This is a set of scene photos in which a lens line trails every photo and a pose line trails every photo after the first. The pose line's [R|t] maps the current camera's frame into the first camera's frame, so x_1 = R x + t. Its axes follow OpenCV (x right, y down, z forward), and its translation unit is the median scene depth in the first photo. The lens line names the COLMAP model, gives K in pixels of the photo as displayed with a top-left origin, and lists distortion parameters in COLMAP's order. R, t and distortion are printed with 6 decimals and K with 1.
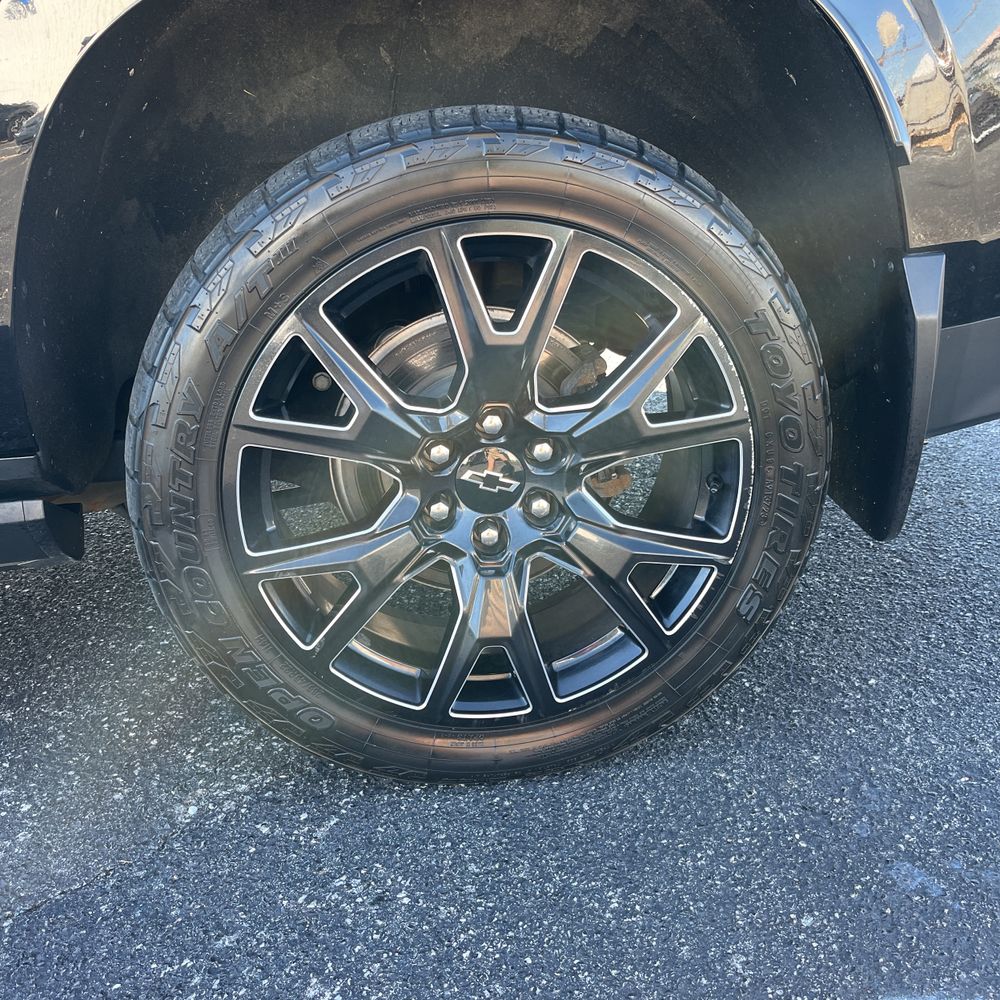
lens RADIAL K [[1005.5, 0, 502.5], [0, 1005.5, 516.2], [0, 0, 1]] dist [0.095196, -0.159950]
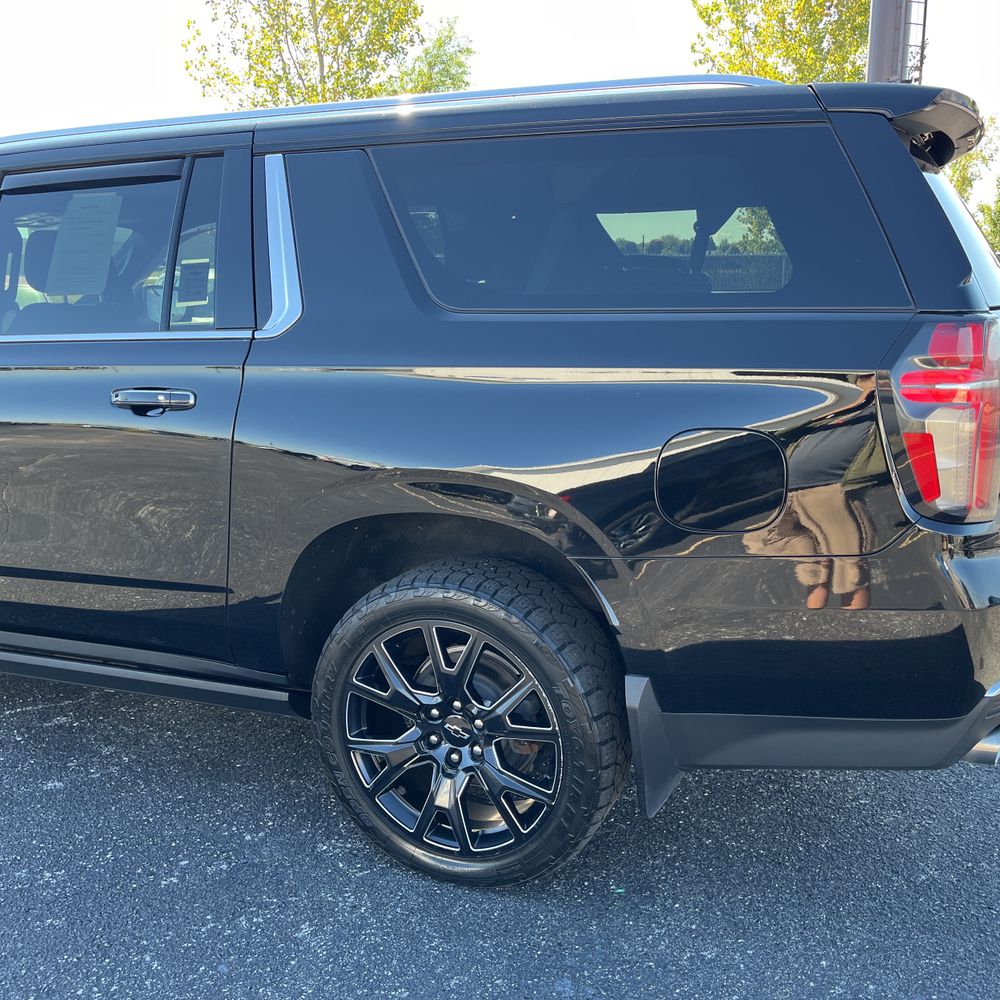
lens RADIAL K [[1024.7, 0, 500.0], [0, 1024.7, 500.0], [0, 0, 1]] dist [-0.002520, 0.038213]
pose [[0.843863, 0.135321, -0.519214, 1.114187], [-0.215983, 0.971483, -0.097835, -0.316075], [0.491169, 0.194701, 0.849026, -0.863910]]
